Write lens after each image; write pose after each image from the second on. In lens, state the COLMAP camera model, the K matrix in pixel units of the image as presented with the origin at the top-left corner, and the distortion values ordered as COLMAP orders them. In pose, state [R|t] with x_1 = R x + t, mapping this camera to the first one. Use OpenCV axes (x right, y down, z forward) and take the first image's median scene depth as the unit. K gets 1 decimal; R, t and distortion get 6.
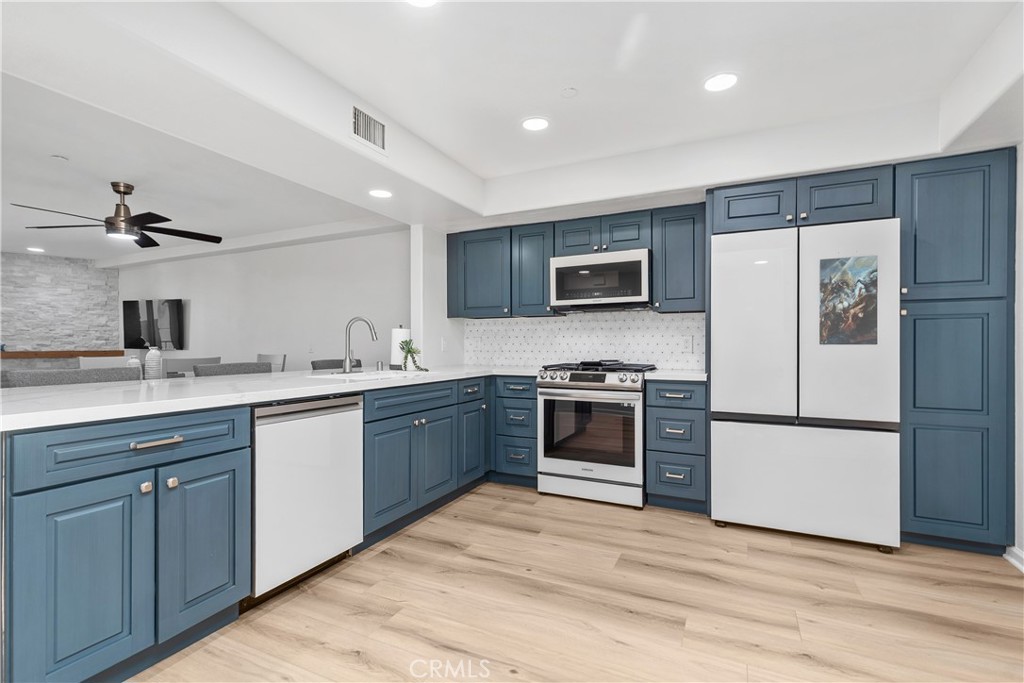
lens RADIAL K [[467.5, 0, 509.2], [0, 467.5, 345.6], [0, 0, 1]] dist [0.005874, -0.001923]
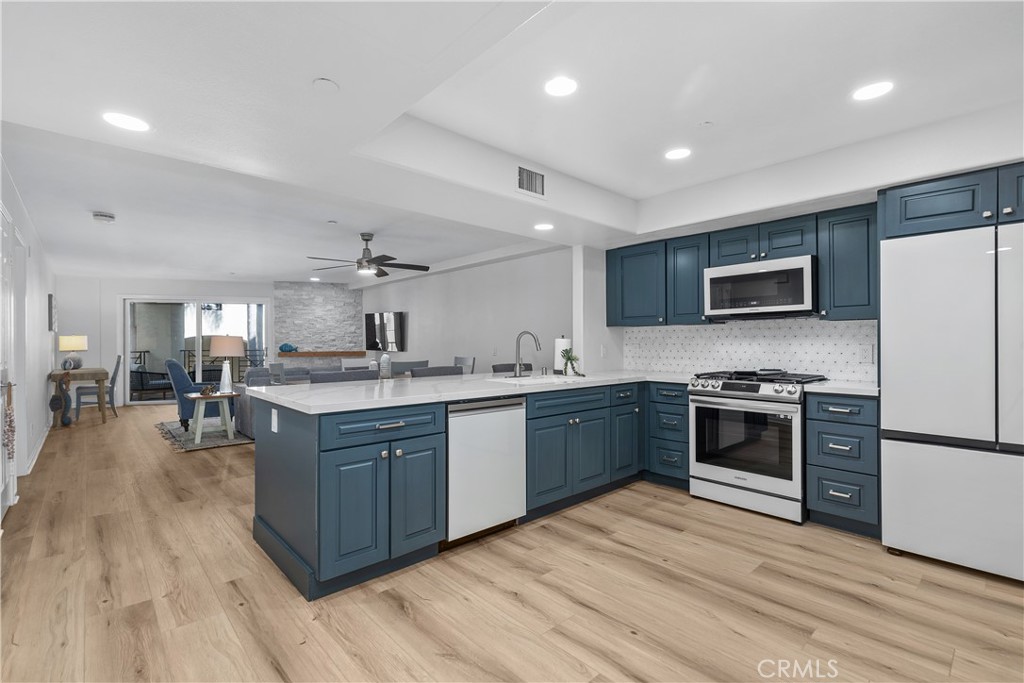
lens RADIAL K [[467.5, 0, 512.2], [0, 467.5, 340.1], [0, 0, 1]] dist [0.005874, -0.001923]
pose [[0.929172, -0.001851, -0.369642, 0.086421], [0.000670, 0.999994, -0.003323, -0.031717], [0.369646, 0.002840, 0.929168, -0.129321]]
